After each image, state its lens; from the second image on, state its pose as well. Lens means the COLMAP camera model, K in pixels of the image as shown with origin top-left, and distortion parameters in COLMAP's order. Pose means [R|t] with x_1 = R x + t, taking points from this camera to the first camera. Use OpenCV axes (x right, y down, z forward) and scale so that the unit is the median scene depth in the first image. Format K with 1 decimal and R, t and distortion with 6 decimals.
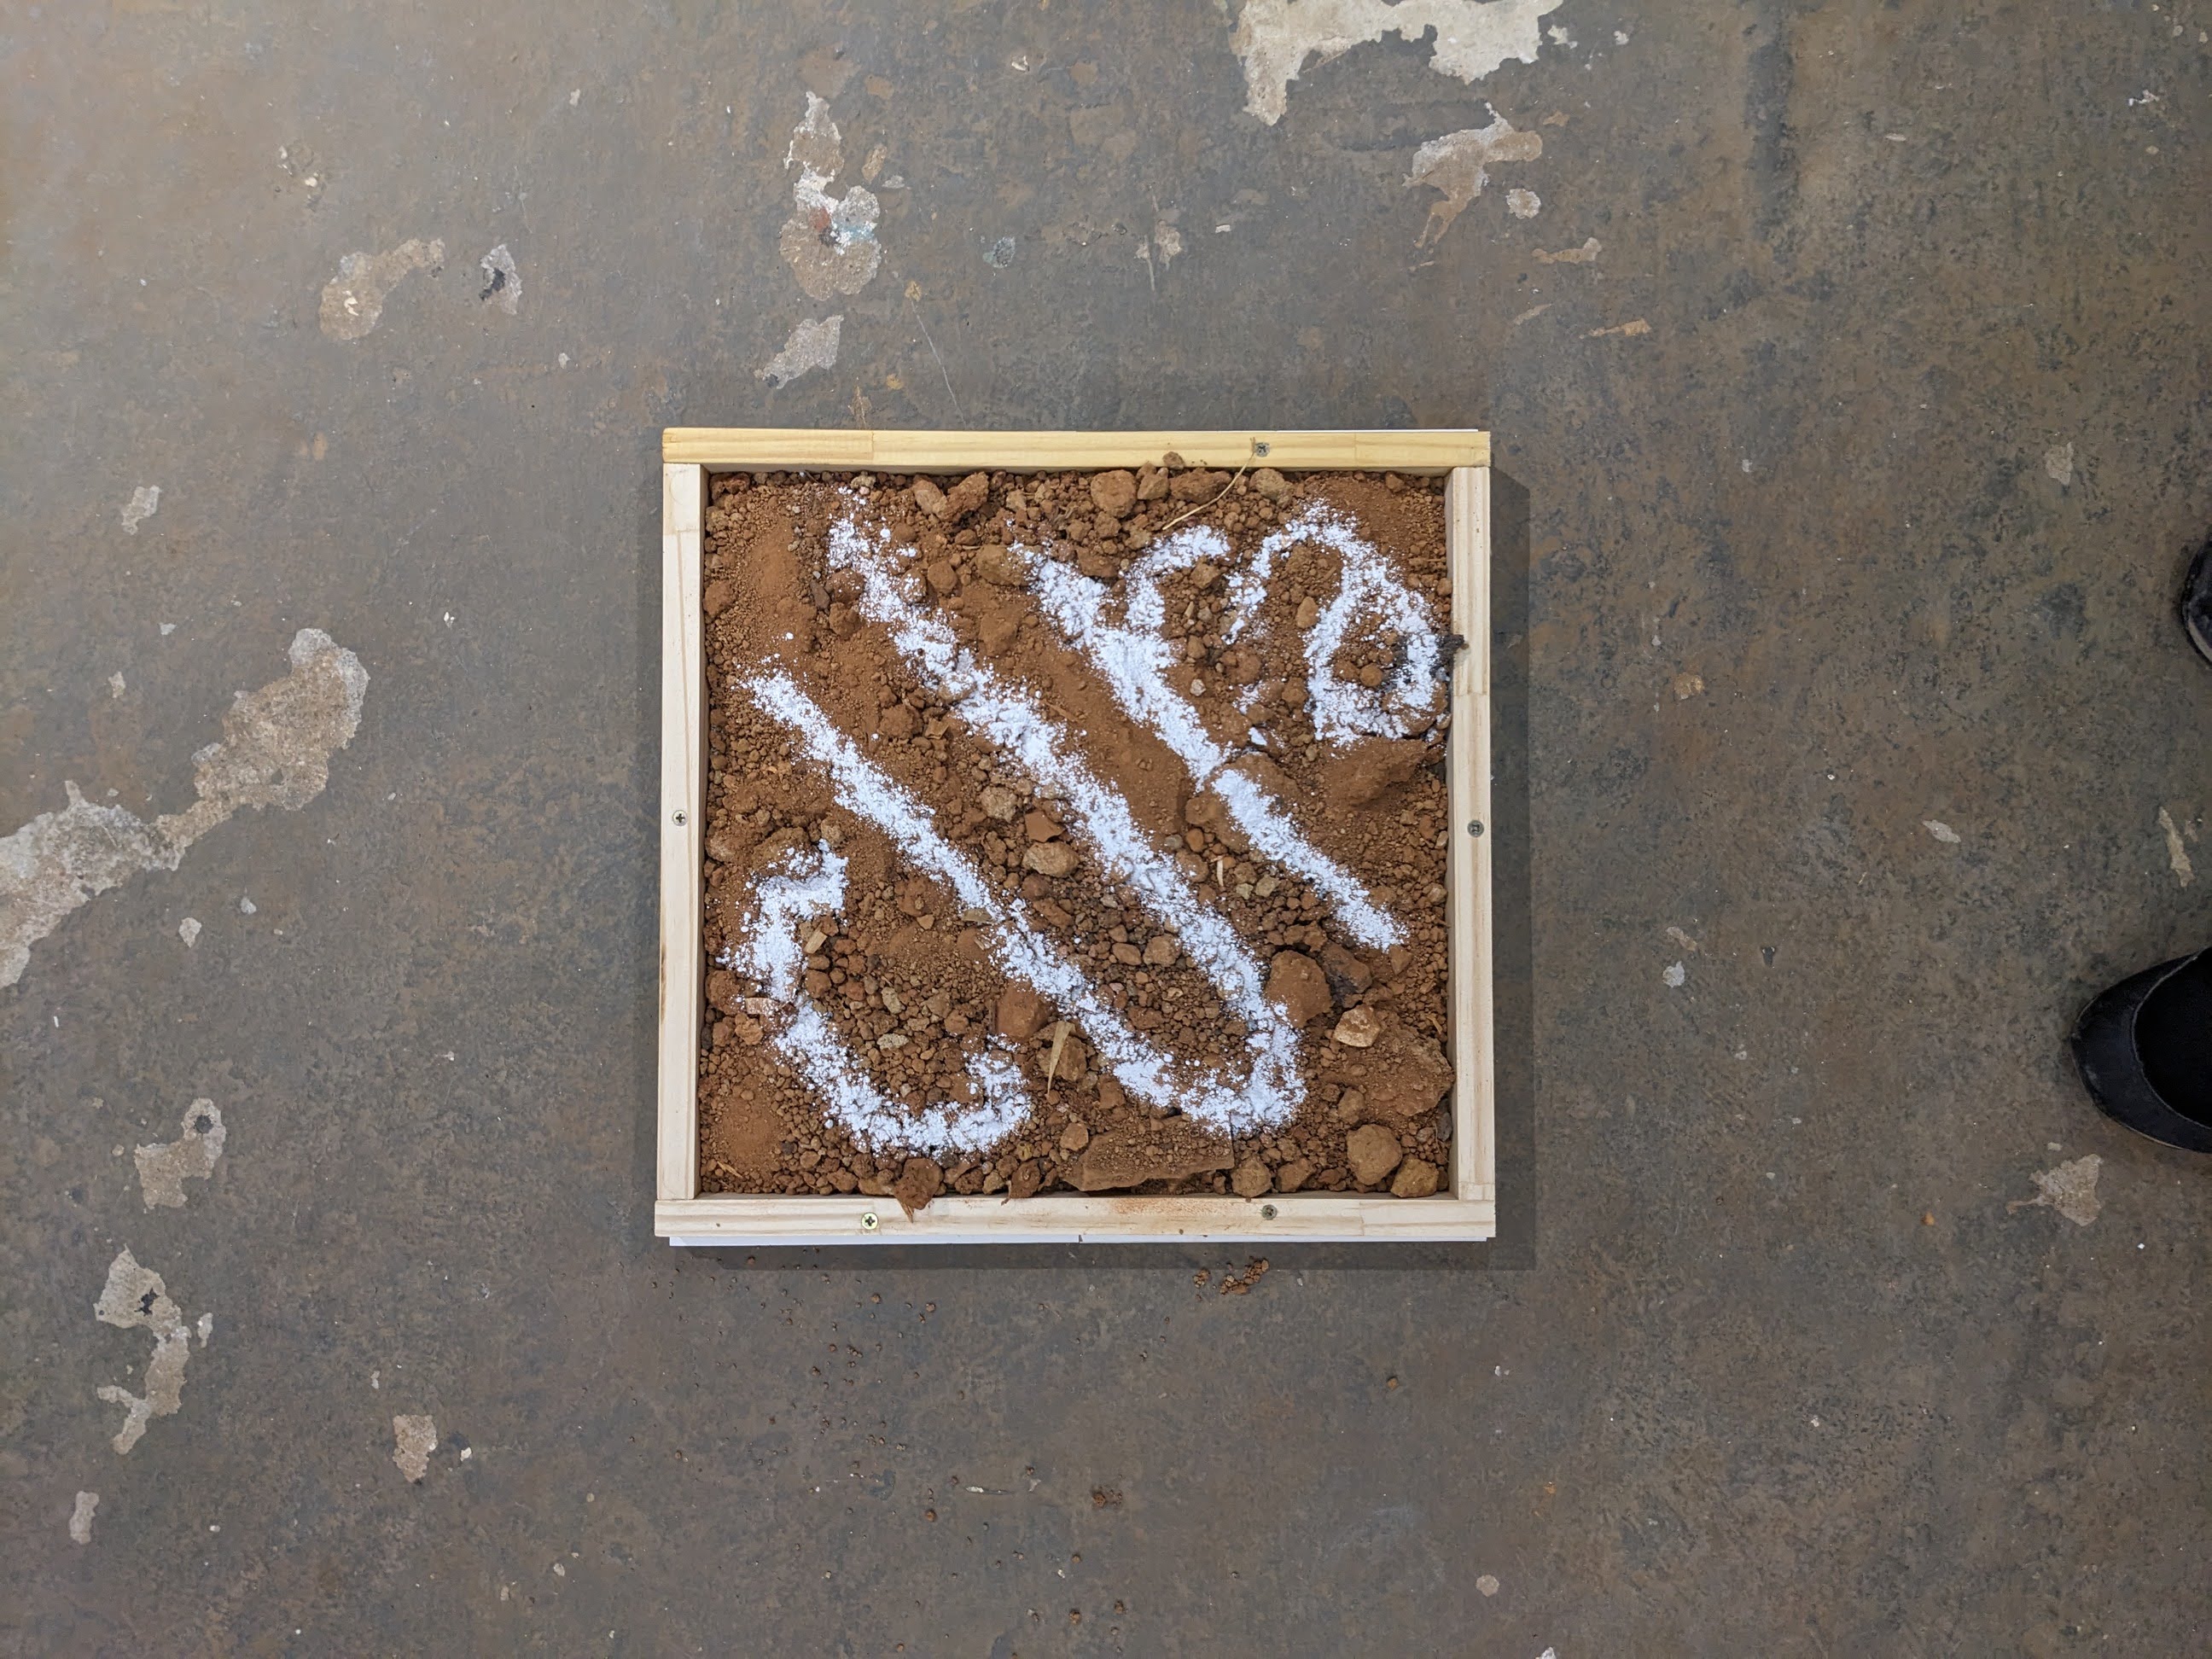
lens RADIAL K [[1743.8, 0, 1098.3], [0, 1743.8, 769.5], [0, 0, 1]] dist [0.053475, -0.090509]
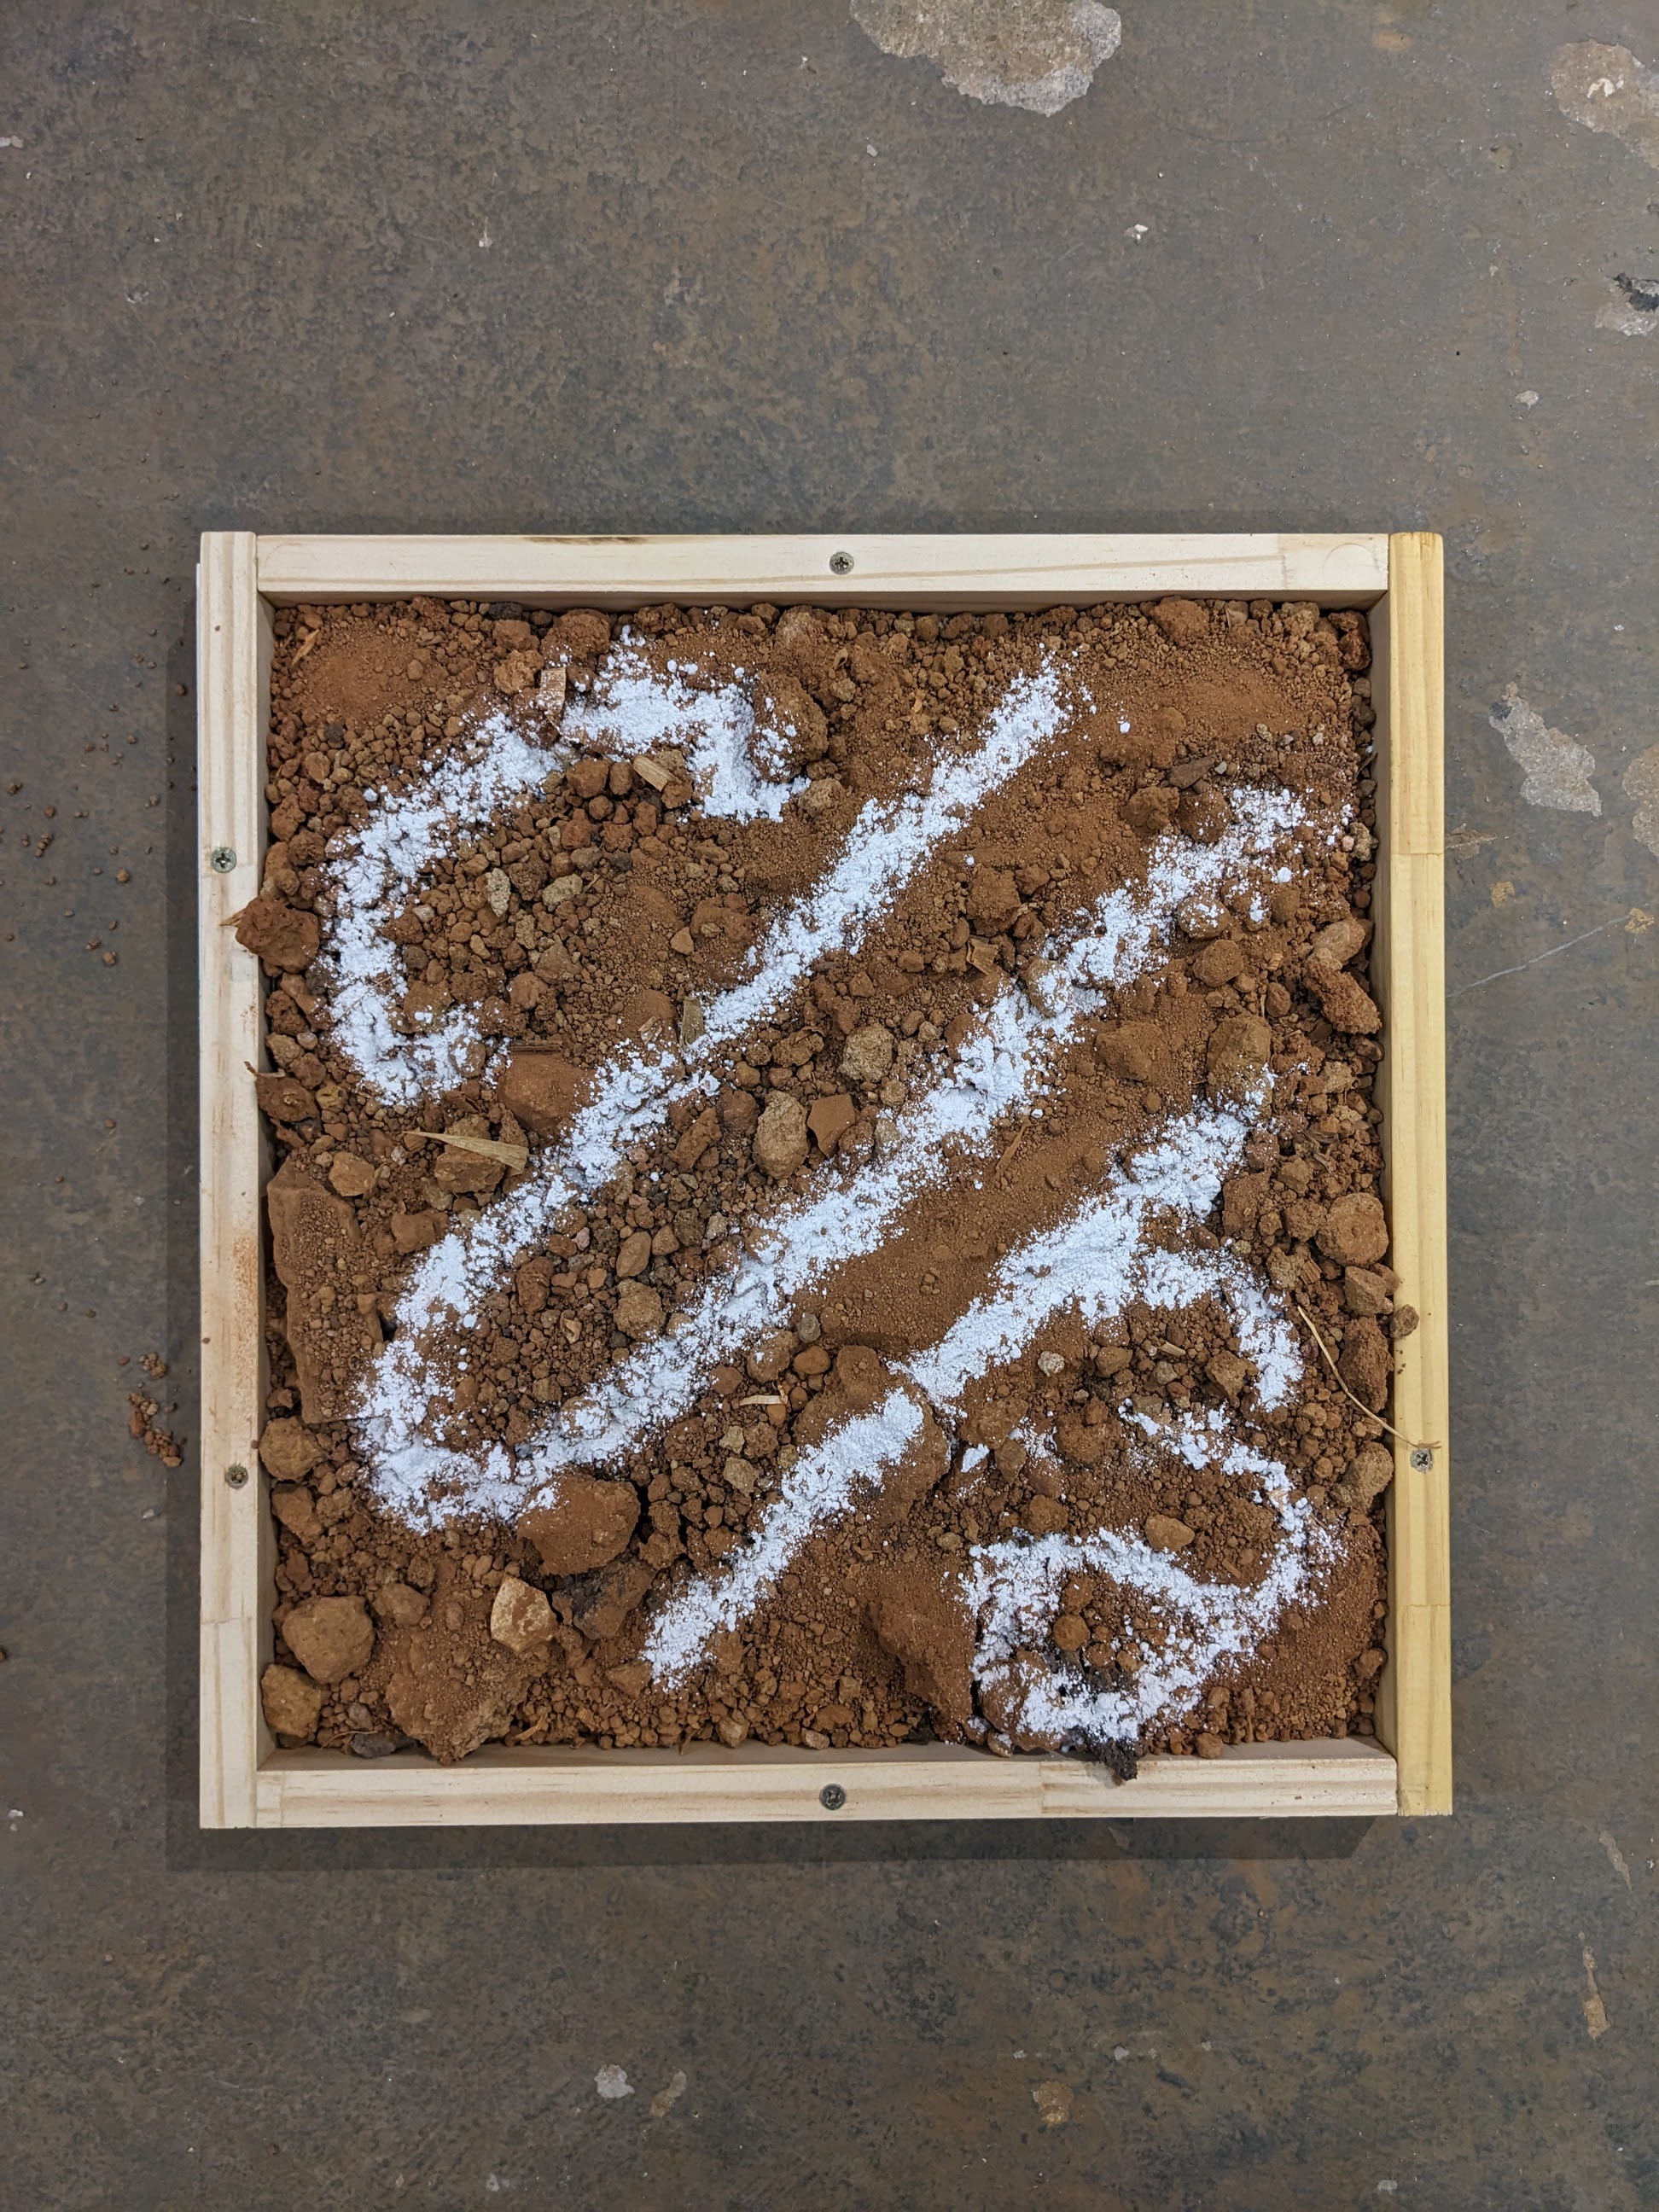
lens RADIAL K [[1743.8, 0, 825.4], [0, 1743.8, 1096.1], [0, 0, 1]] dist [0.053475, -0.090509]
pose [[0.005606, 0.999014, -0.044047, -0.012765], [-0.999161, 0.007383, 0.040279, 0.008953], [0.040564, 0.043784, 0.998217, 0.354029]]
